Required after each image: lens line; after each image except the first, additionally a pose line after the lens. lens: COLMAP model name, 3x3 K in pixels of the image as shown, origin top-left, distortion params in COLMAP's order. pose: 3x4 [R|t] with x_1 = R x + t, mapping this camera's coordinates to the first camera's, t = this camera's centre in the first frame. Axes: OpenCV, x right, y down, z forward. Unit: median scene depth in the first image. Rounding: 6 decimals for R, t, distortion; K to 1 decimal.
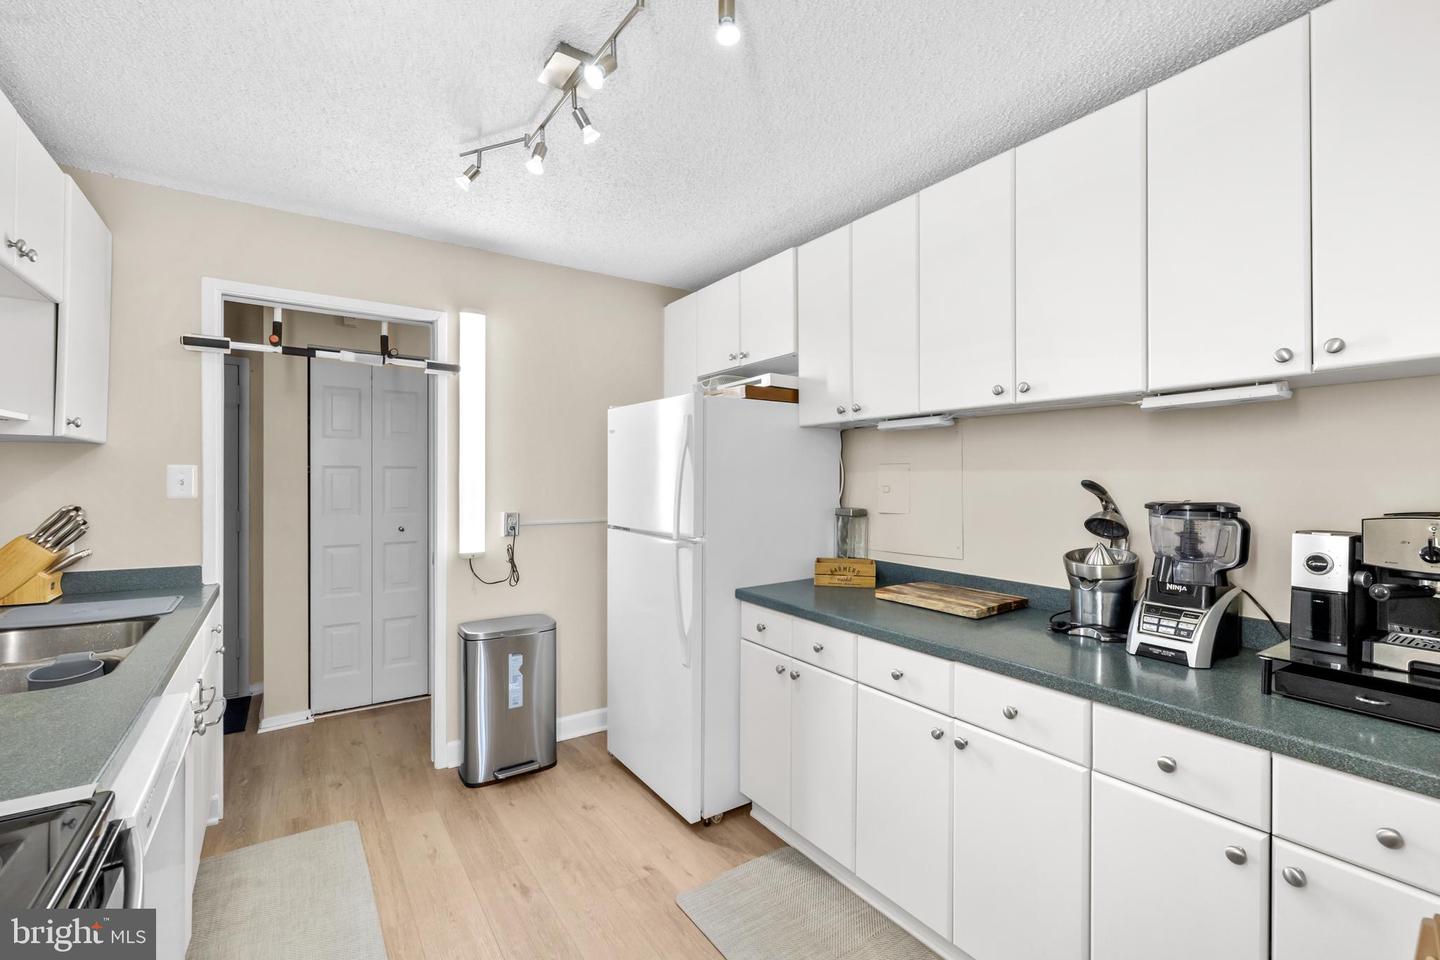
lens RADIAL K [[628.9, 0, 715.8], [0, 628.9, 481.3], [0, 0, 1]] dist [0.000740, 0.000997]
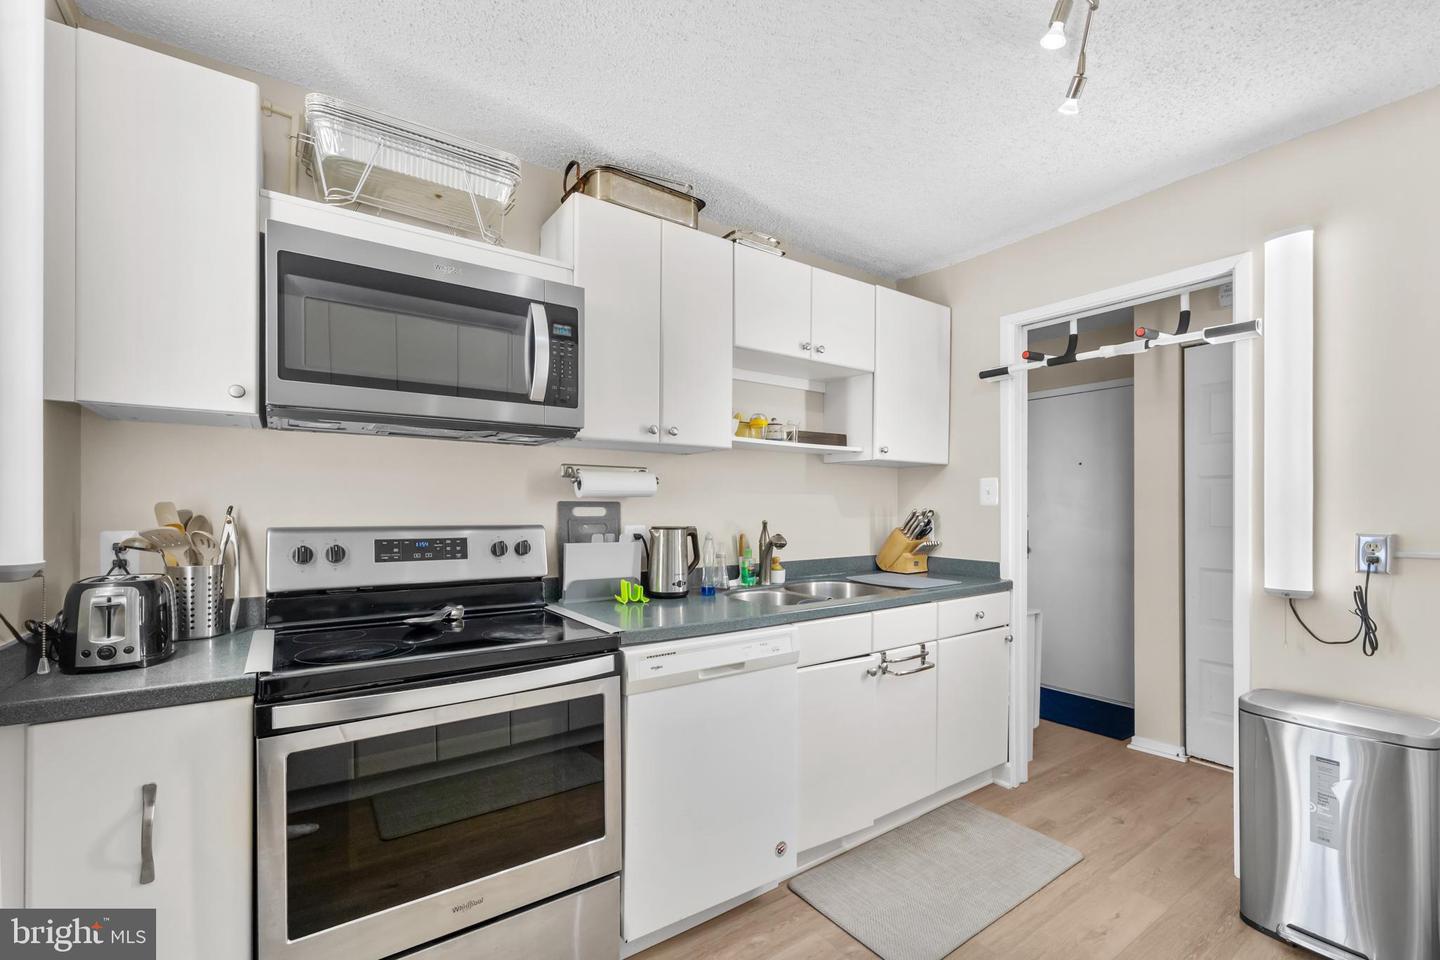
lens RADIAL K [[613.9, 0, 718.7], [0, 613.9, 511.0], [0, 0, 1]] dist [0.000986, 0.000089]
pose [[0.003798, -0.000424, -0.999993, 0.326822], [-0.007155, 0.999974, -0.000451, 0.041134], [0.999967, 0.007156, 0.003795, 0.463257]]
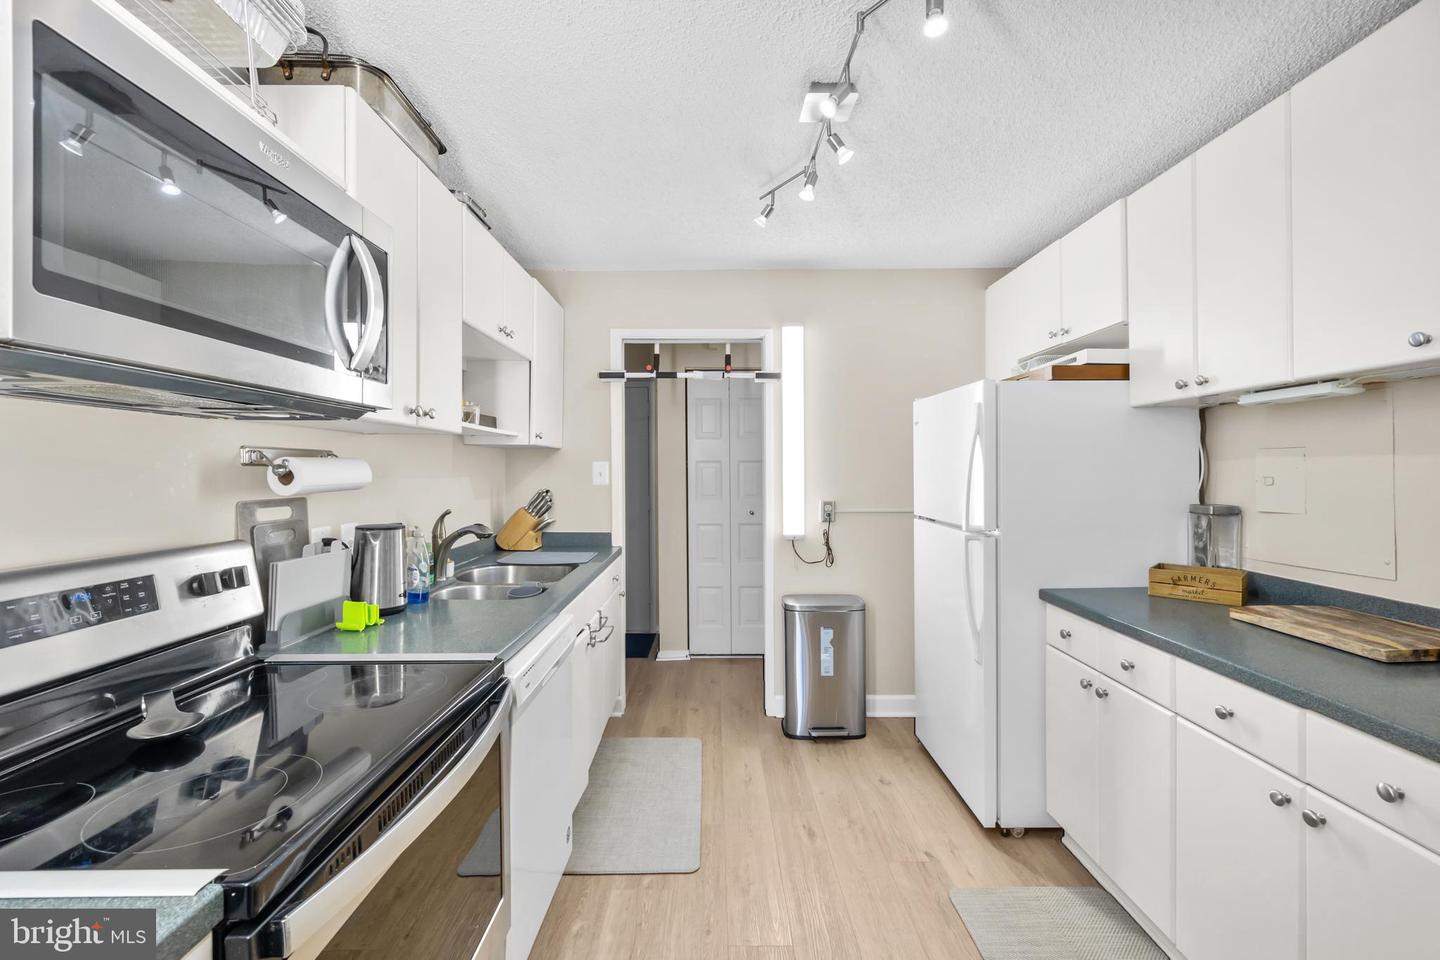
lens RADIAL K [[610.2, 0, 712.5], [0, 610.2, 474.2], [0, 0, 1]] dist [-0.000125, 0.000090]
pose [[0.824355, -0.002013, -0.566069, 0.147613], [0.002952, 0.999995, 0.000742, 0.001841], [0.566065, -0.002282, 0.824358, -0.003646]]
